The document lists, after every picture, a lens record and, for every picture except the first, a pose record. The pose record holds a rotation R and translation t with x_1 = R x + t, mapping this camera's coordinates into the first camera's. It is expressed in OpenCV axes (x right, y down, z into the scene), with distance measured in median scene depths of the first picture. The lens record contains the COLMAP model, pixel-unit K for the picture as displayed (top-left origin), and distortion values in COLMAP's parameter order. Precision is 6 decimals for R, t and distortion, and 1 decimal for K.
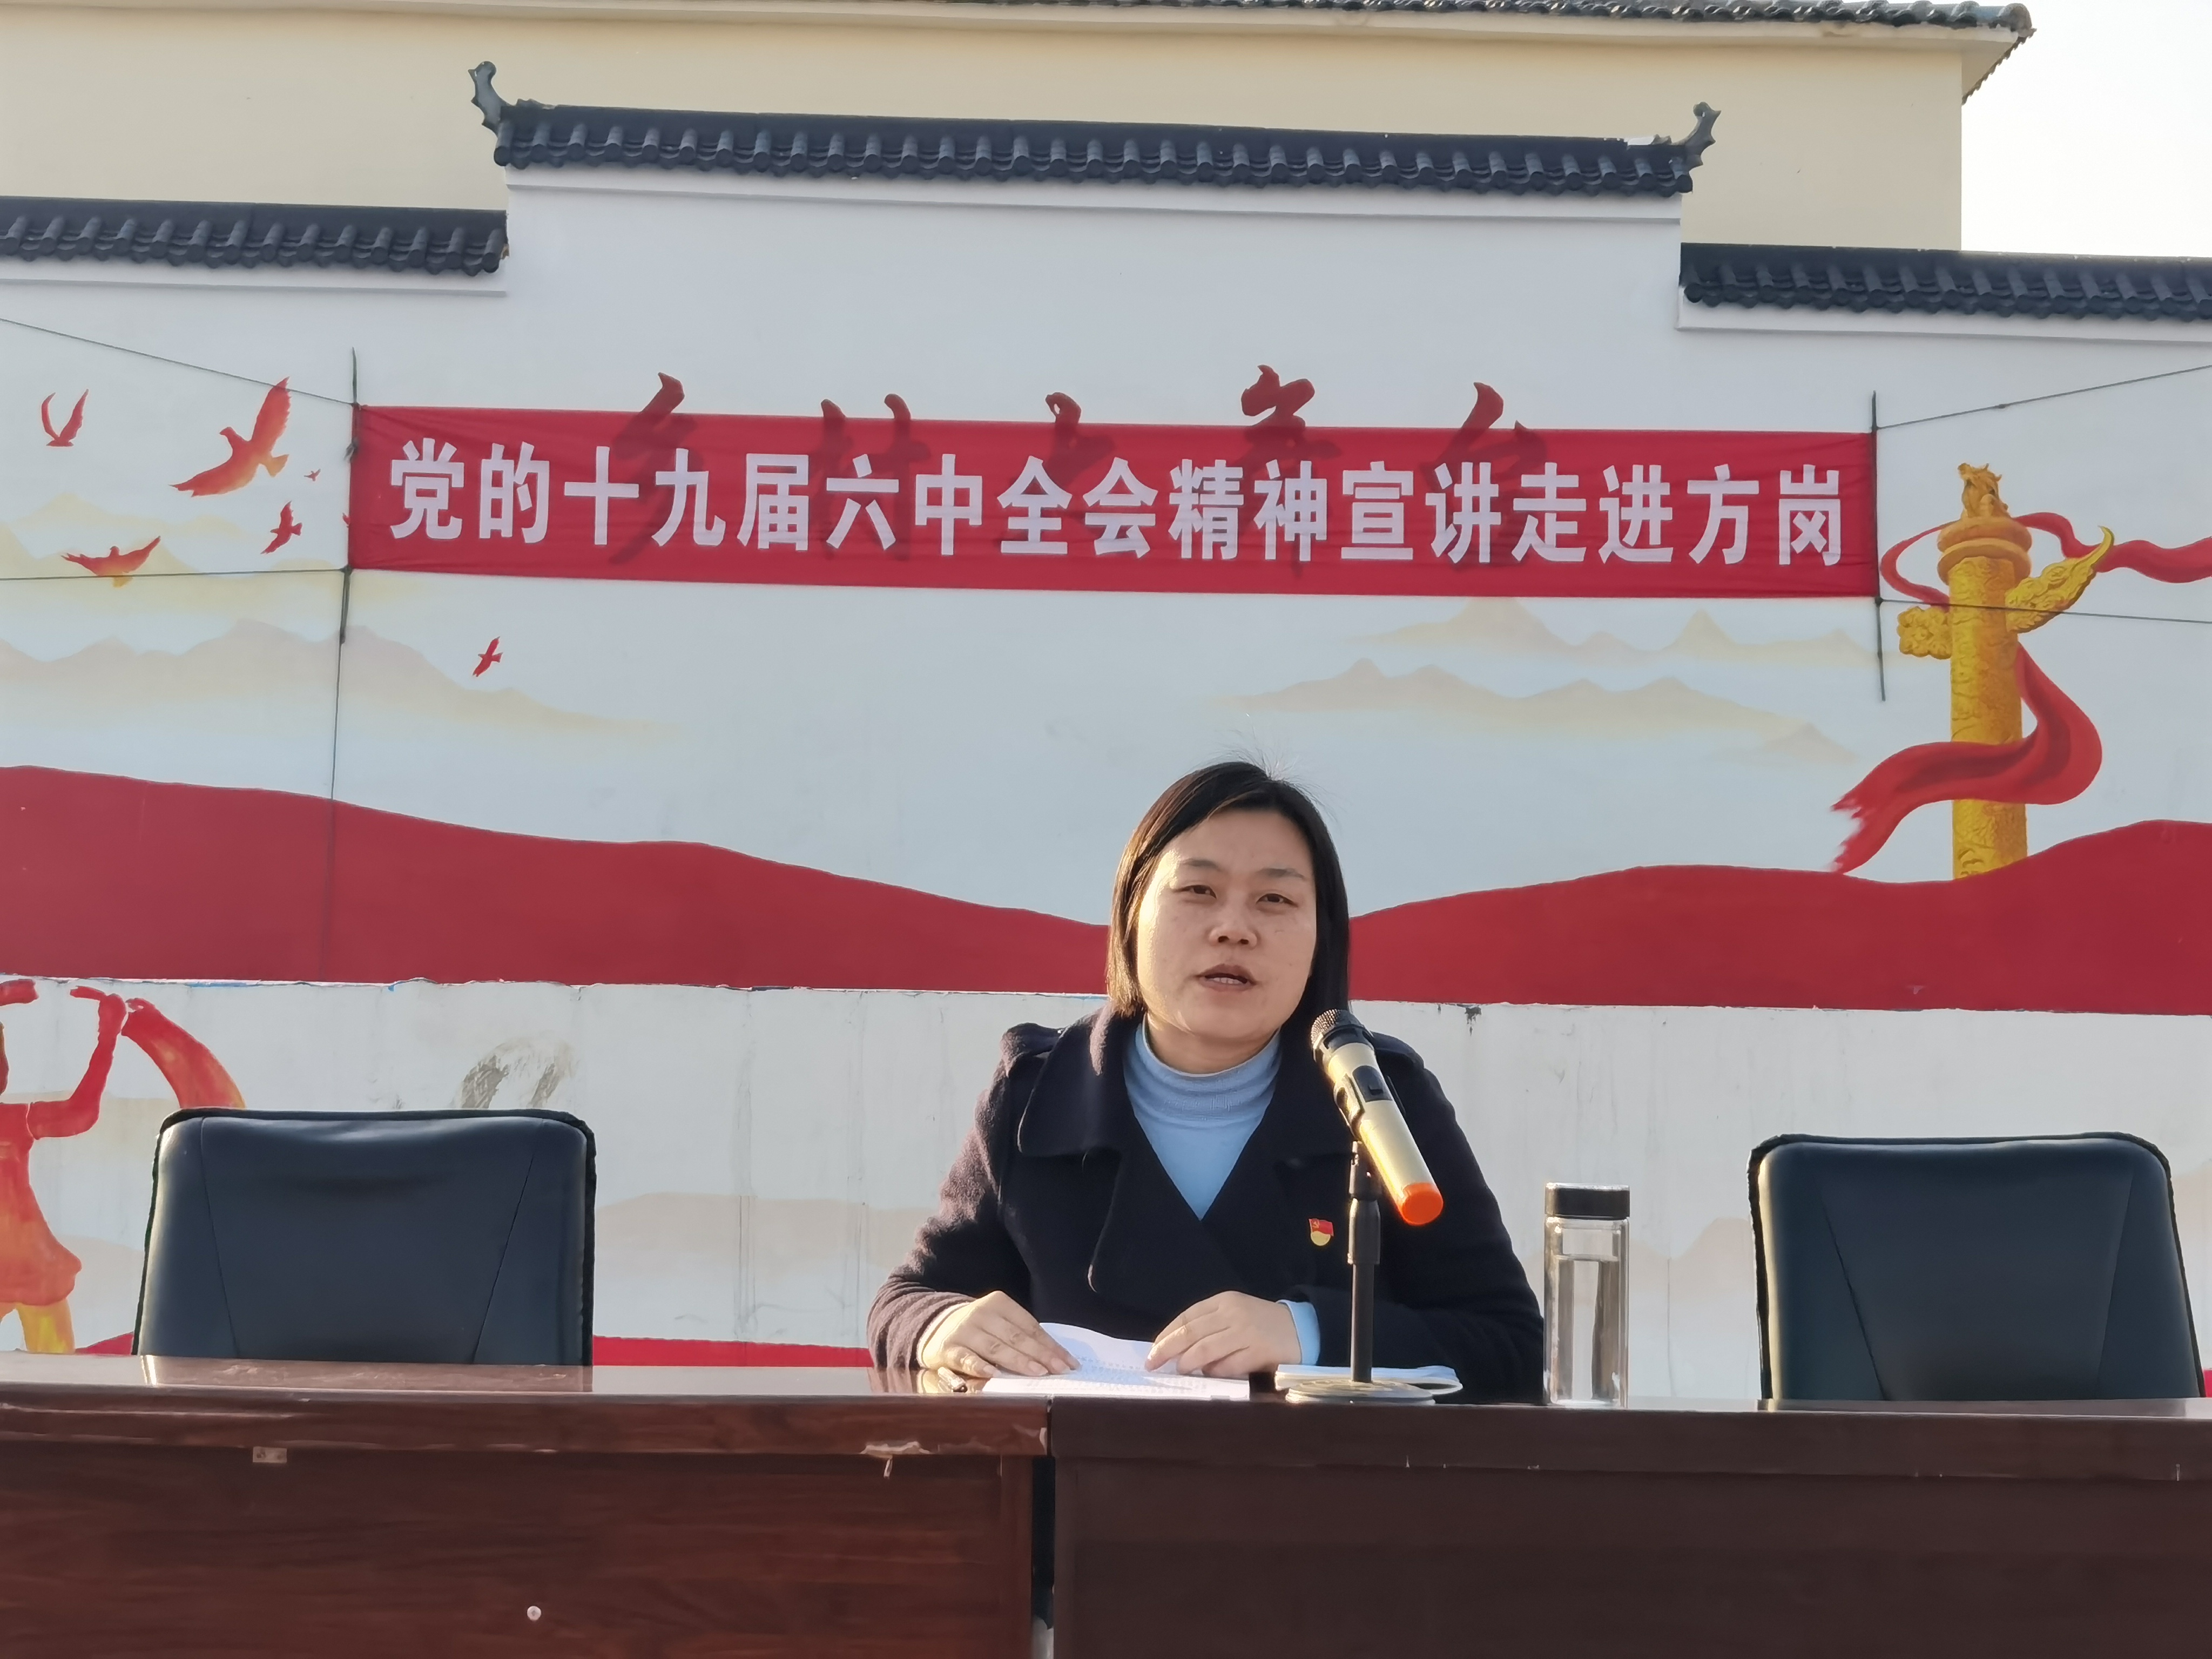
lens RADIAL K [[3233.7, 0, 1106.0], [0, 3233.7, 829.5], [0, 0, 1]] dist [0.271842, -1.744595]
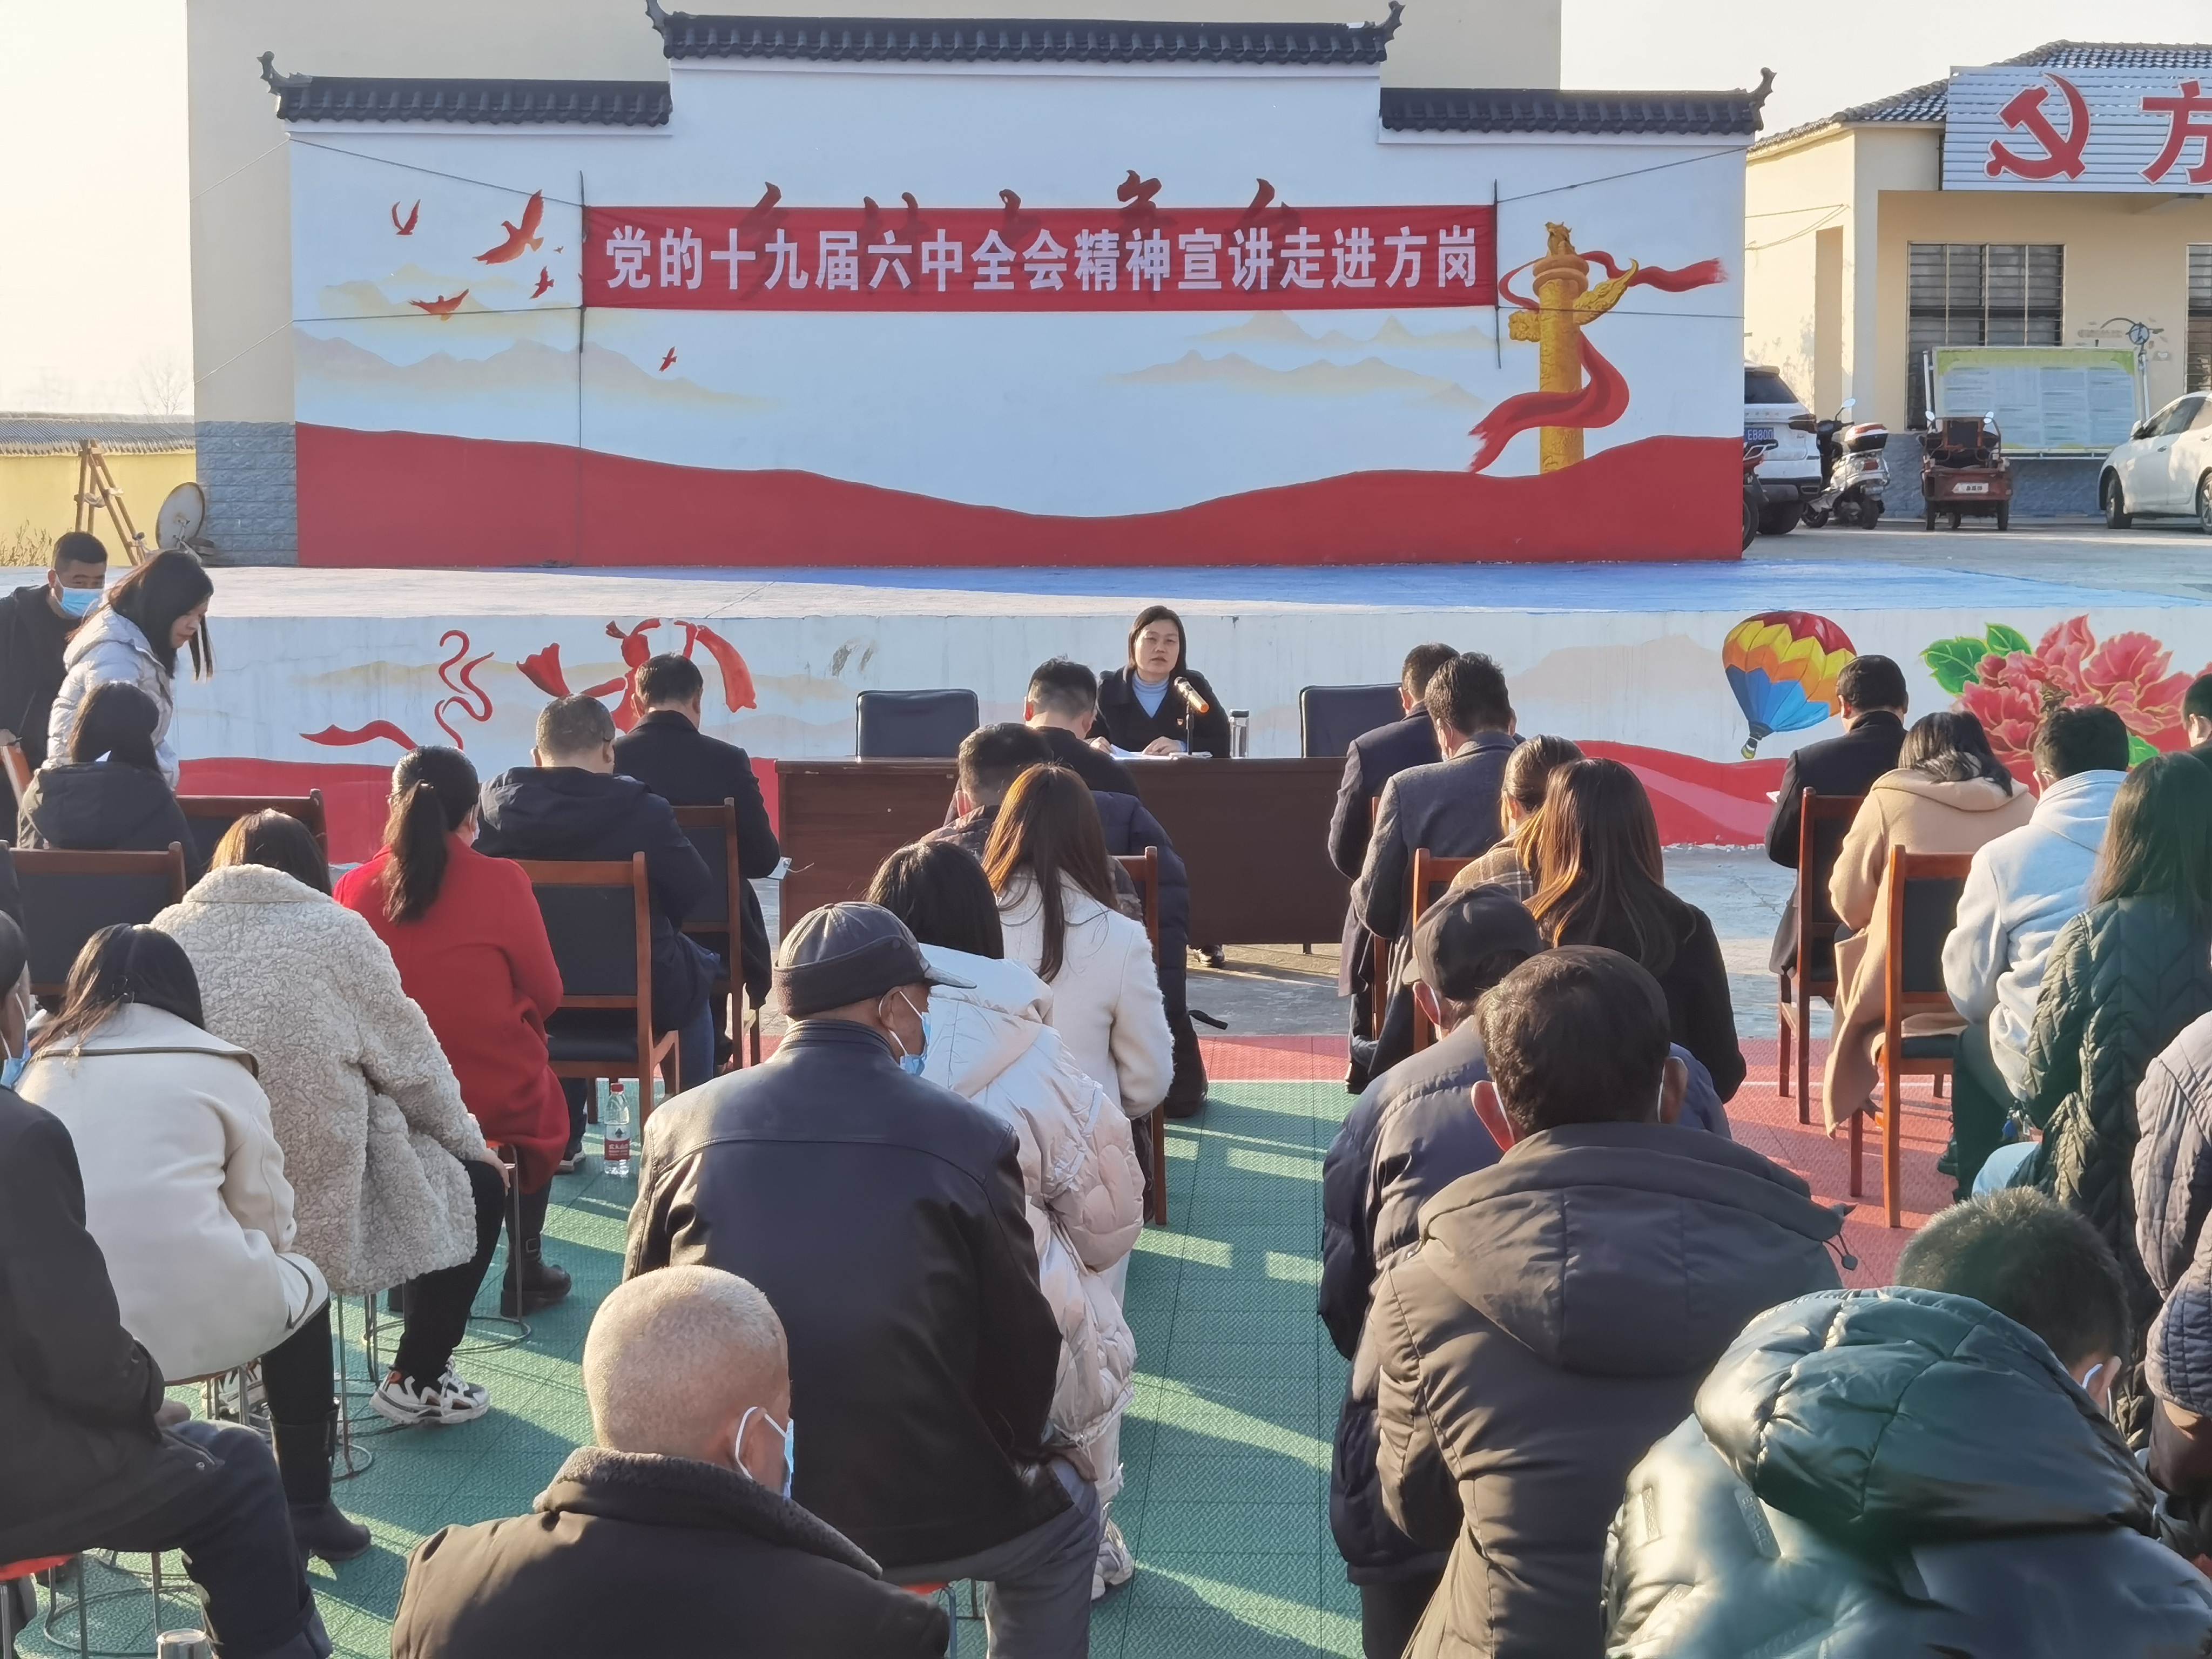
lens RADIAL K [[3233.7, 0, 1106.0], [0, 3233.7, 829.5], [0, 0, 1]] dist [0.271842, -1.744595]
pose [[0.996814, -0.026475, 0.075242, -0.096969], [0.013670, 0.986054, 0.165861, -0.087576], [-0.078584, -0.164304, 0.983275, -0.678321]]
